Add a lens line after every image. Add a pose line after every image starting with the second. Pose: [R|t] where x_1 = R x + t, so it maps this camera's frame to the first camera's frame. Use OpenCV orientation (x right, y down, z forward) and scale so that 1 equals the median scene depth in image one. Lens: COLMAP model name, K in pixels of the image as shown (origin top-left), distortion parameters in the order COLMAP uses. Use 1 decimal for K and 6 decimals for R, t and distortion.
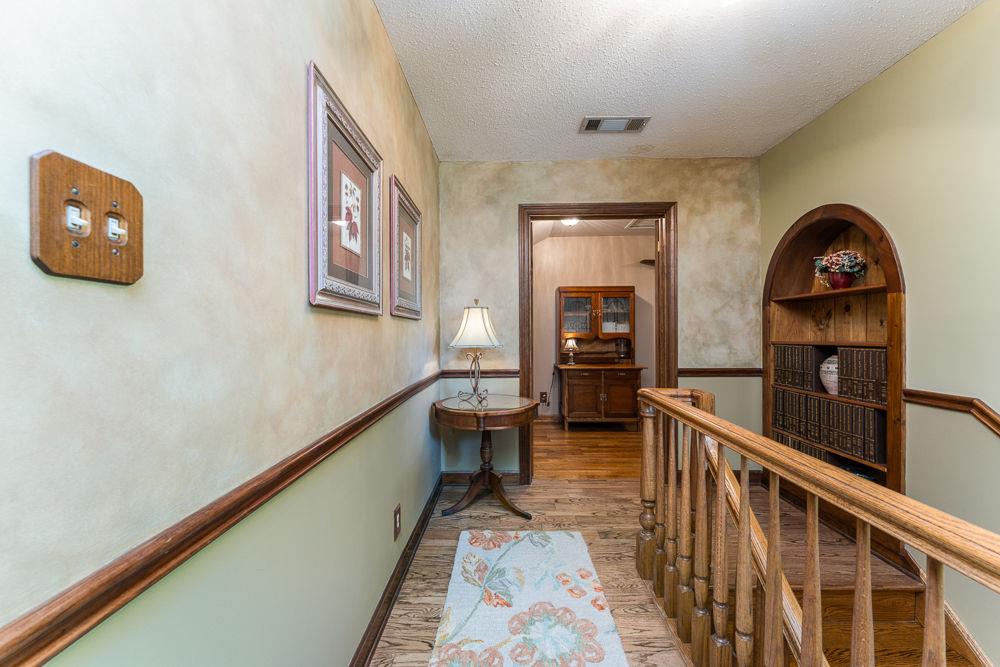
lens RADIAL K [[407.8, 0, 494.7], [0, 407.8, 334.9], [0, 0, 1]] dist [-0.005447, 0.000873]
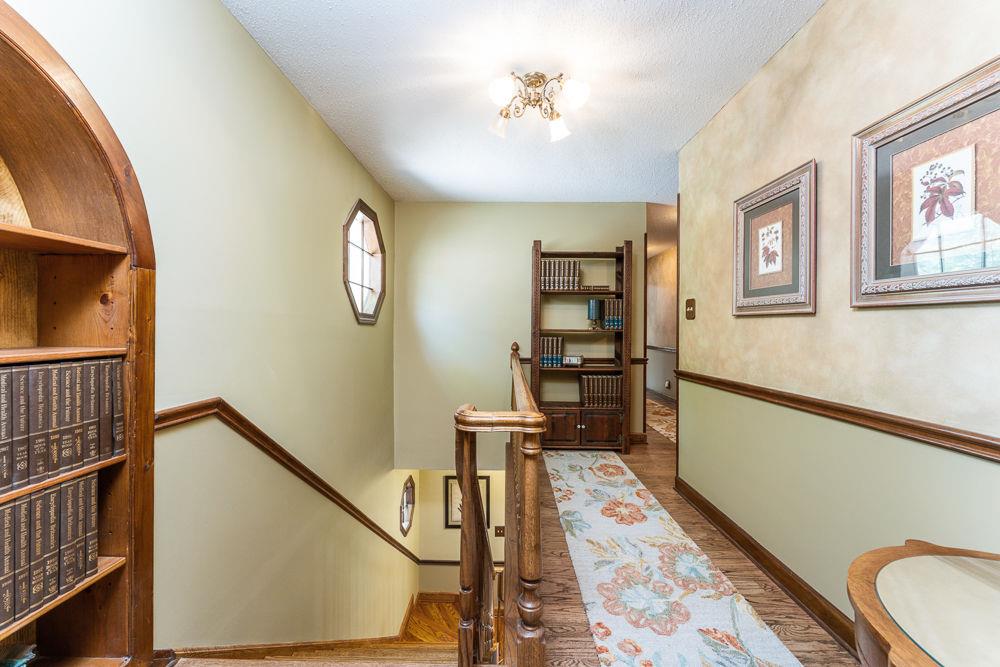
lens RADIAL K [[407.8, 0, 504.0], [0, 407.8, 331.3], [0, 0, 1]] dist [-0.005447, 0.000873]
pose [[-0.999577, 0.007161, -0.028181, 0.496011], [0.007065, 0.999969, 0.003533, -0.004080], [0.028206, 0.003333, -0.999597, 1.899050]]
